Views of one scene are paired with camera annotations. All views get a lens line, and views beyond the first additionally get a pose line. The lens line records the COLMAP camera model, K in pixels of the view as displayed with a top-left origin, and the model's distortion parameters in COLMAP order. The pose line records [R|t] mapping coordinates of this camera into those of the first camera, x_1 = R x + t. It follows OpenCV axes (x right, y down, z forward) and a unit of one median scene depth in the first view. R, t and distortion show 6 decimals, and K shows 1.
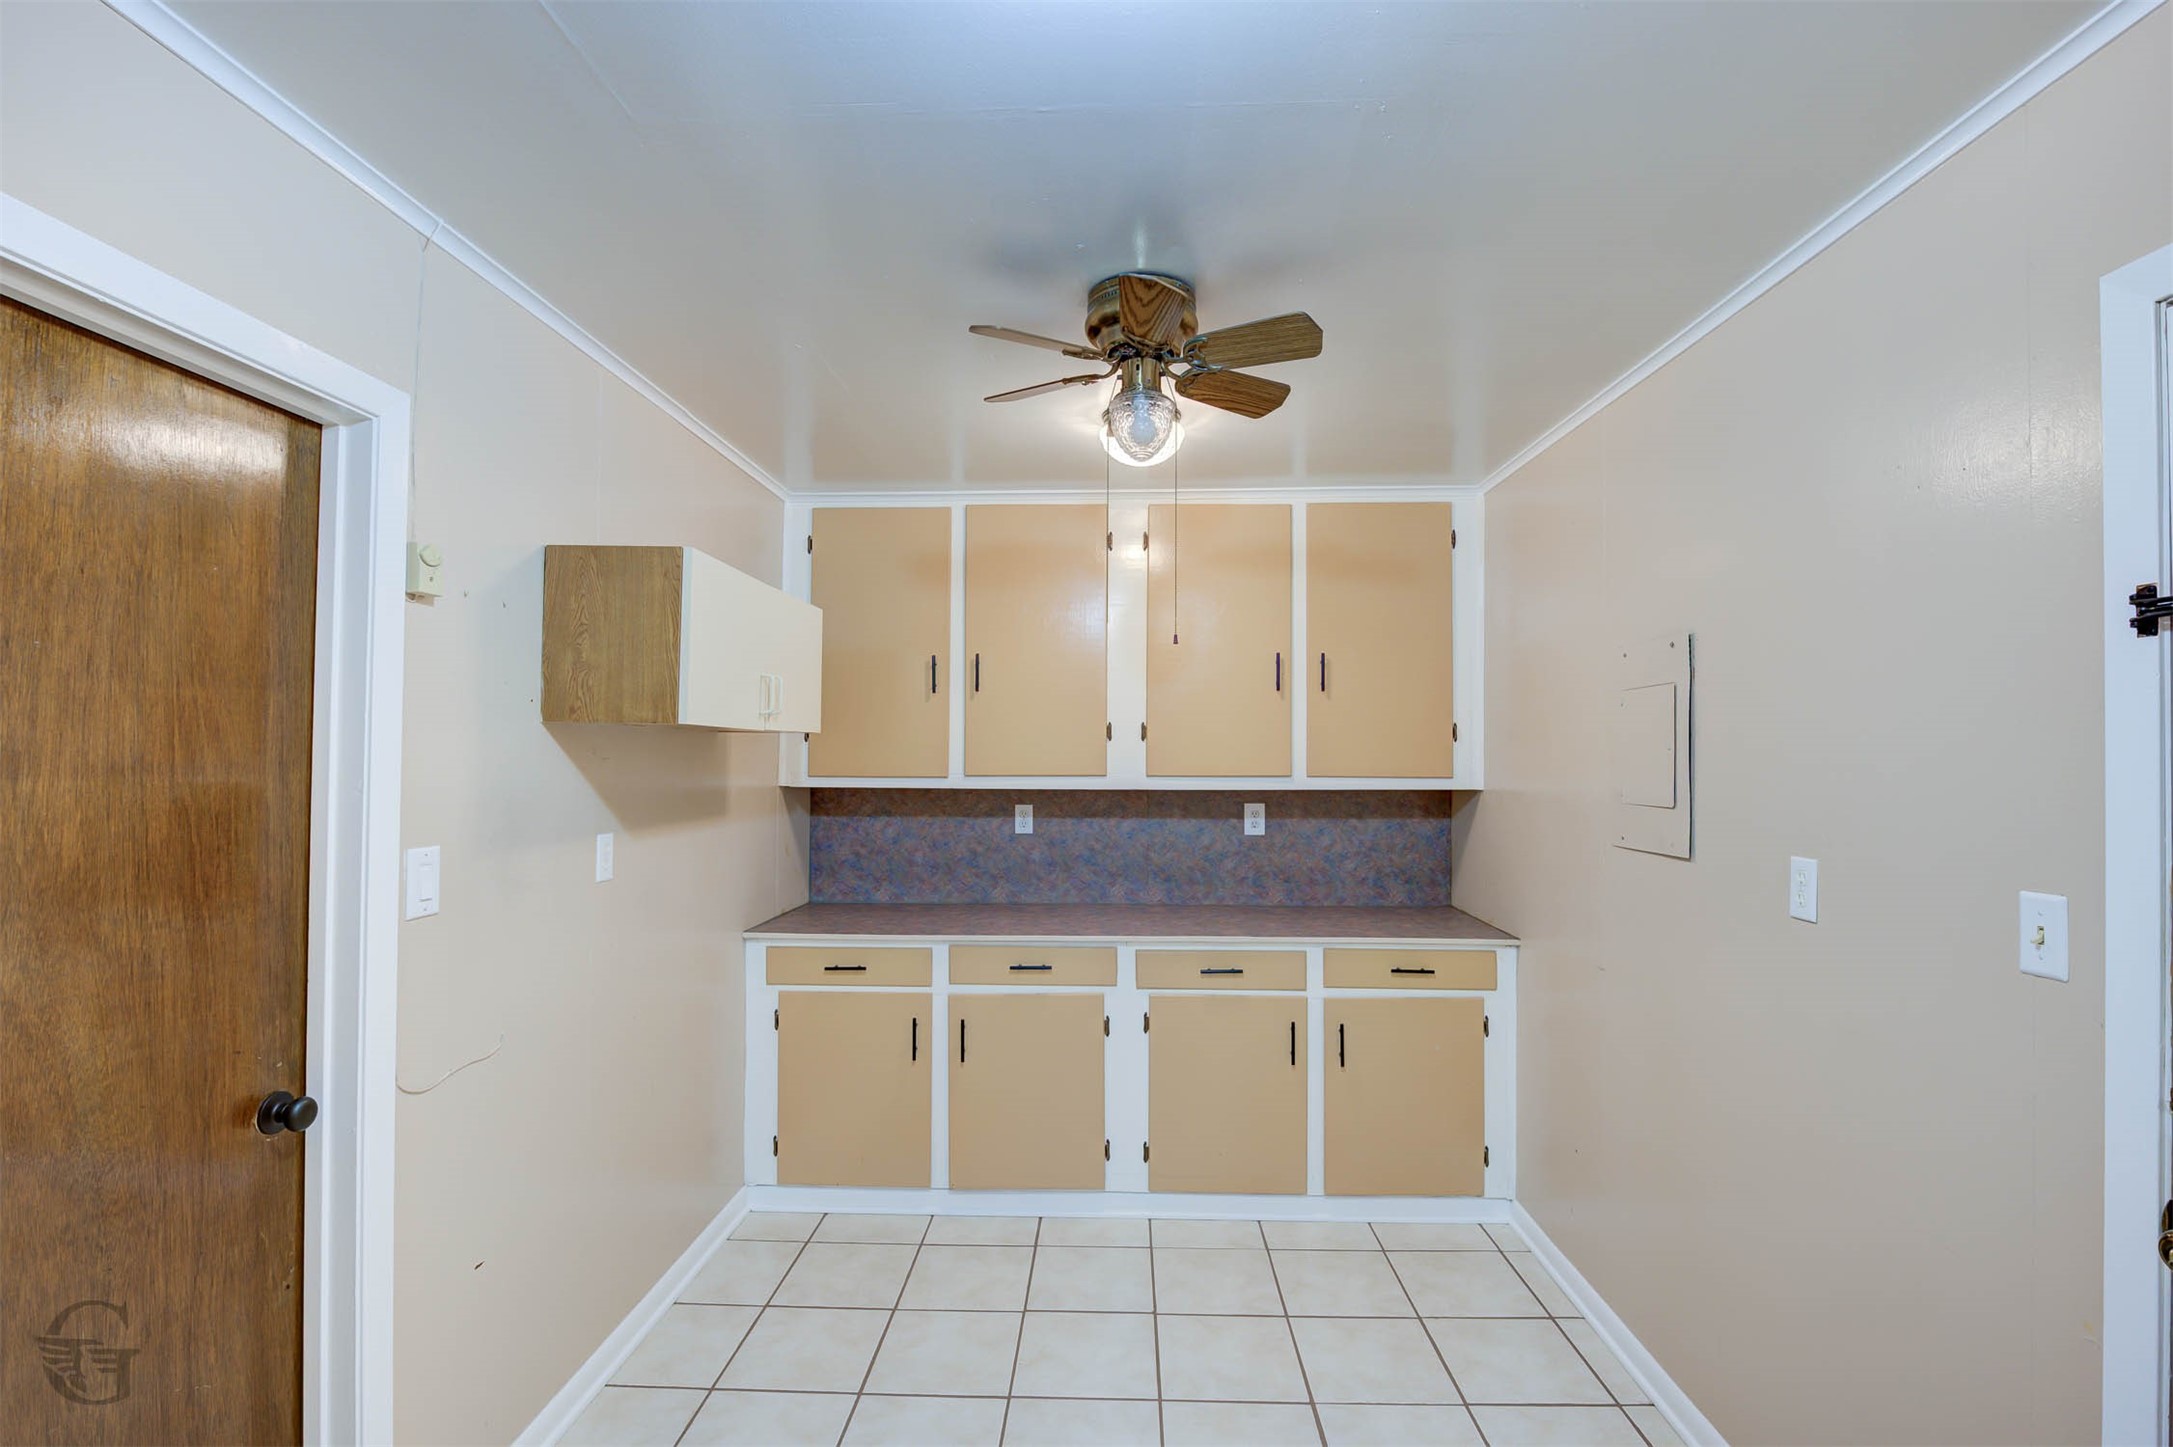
lens RADIAL K [[984.2, 0, 1088.8], [0, 984.2, 735.0], [0, 0, 1]] dist [-0.000113, -0.000024]
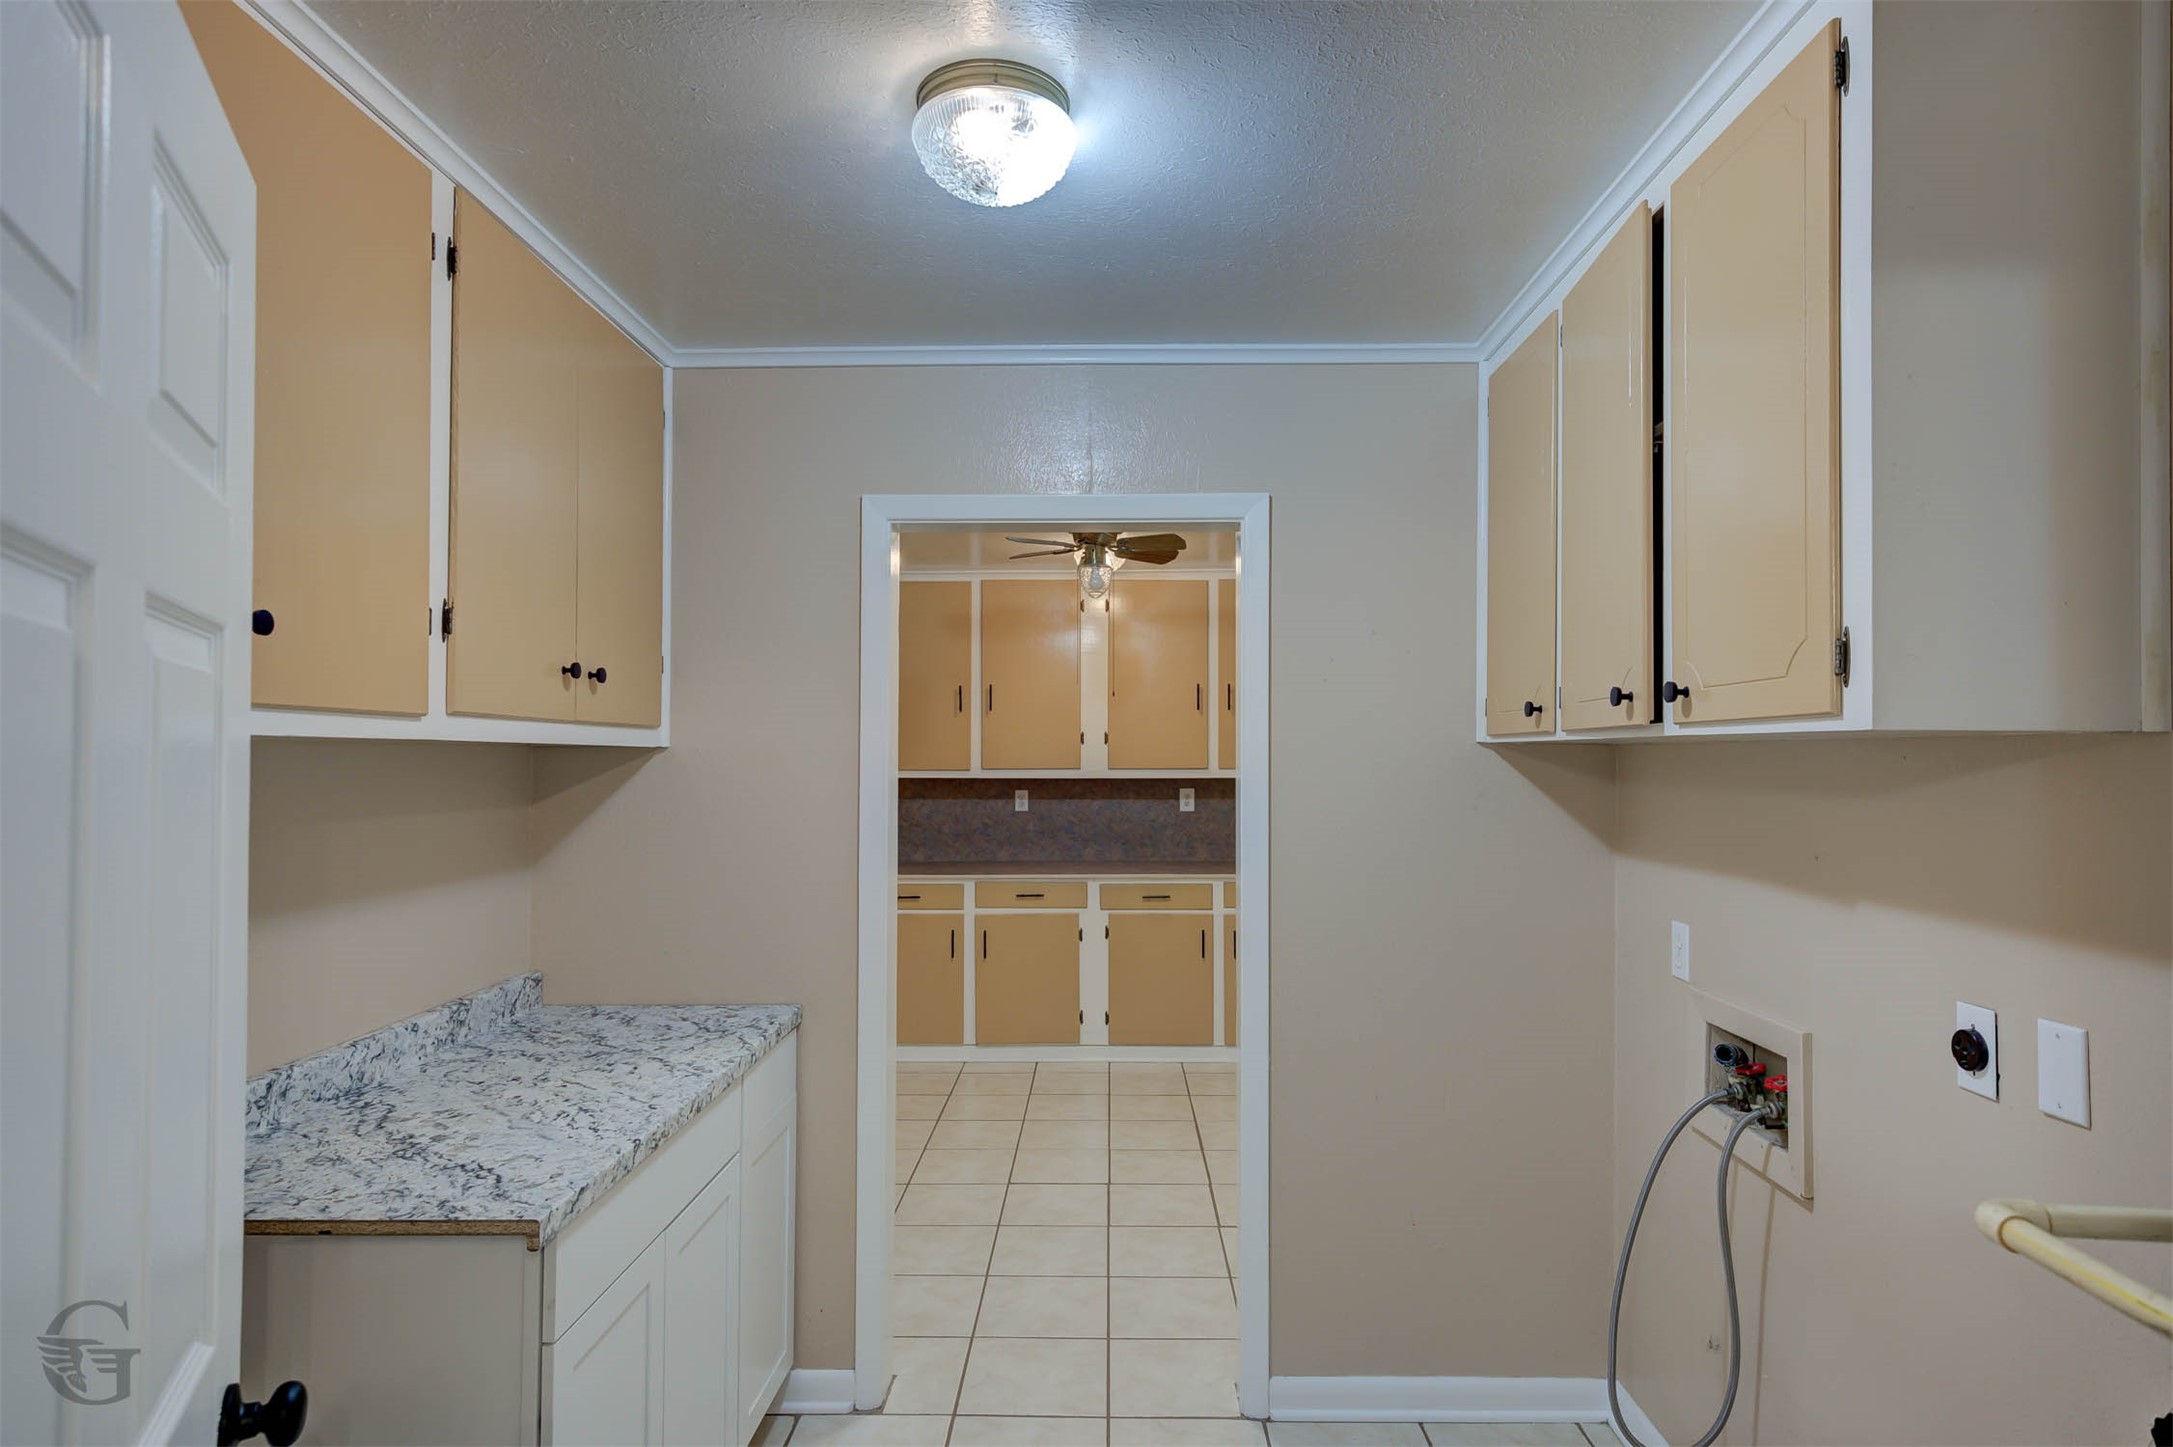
lens RADIAL K [[1170.8, 0, 1088.0], [0, 1170.8, 726.4], [0, 0, 1]] dist [0.012847, -0.001864]
pose [[0.999864, -0.002721, 0.016271, 0.001216], [0.002723, 0.999996, -0.000141, -0.019914], [-0.016271, 0.000186, 0.999868, -0.701717]]
